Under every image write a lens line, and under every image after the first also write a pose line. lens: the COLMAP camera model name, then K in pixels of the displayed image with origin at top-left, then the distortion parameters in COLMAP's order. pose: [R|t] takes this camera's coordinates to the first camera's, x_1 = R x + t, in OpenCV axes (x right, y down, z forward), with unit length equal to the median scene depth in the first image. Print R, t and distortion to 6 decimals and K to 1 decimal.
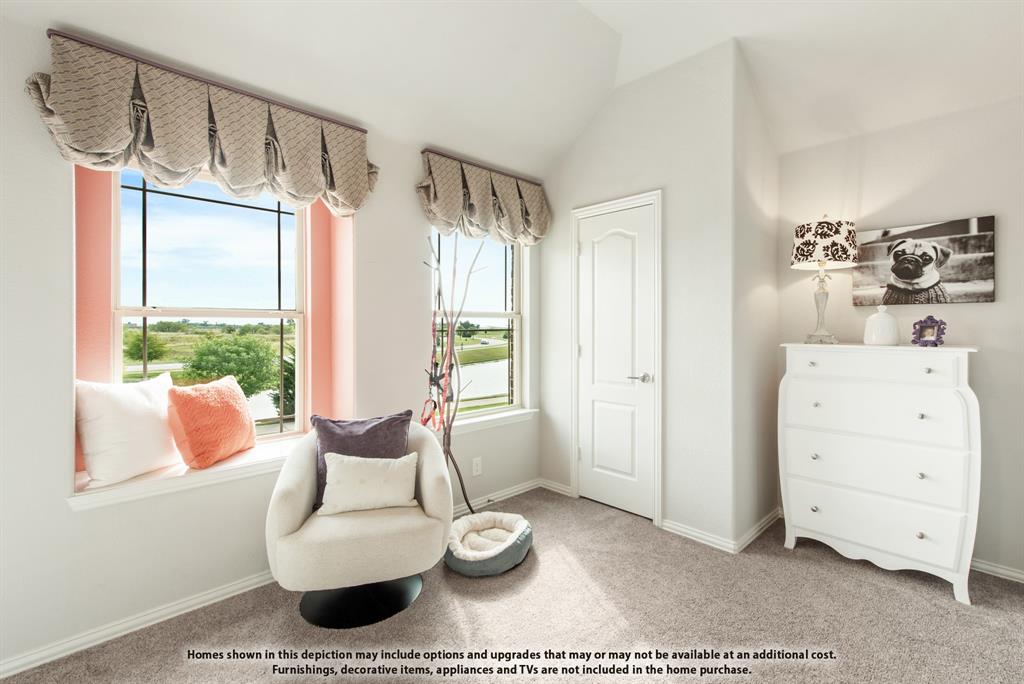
lens RADIAL K [[472.9, 0, 516.8], [0, 472.9, 328.8], [0, 0, 1]] dist [0.024775, -0.000145]
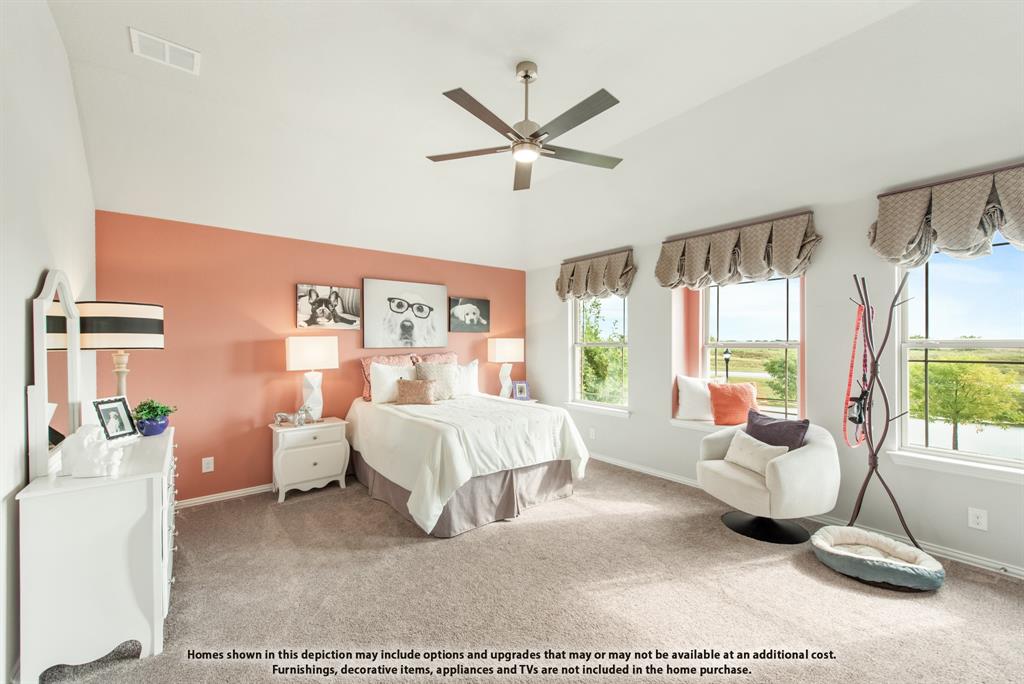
lens RADIAL K [[407.4, 0, 512.0], [0, 407.4, 342.0], [0, 0, 1]] dist [0.004654, -0.000283]
pose [[-0.109842, -0.002867, -0.993945, 1.010355], [-0.004449, 0.999987, -0.002393, -0.039337], [0.993939, 0.004159, -0.109853, 0.306707]]
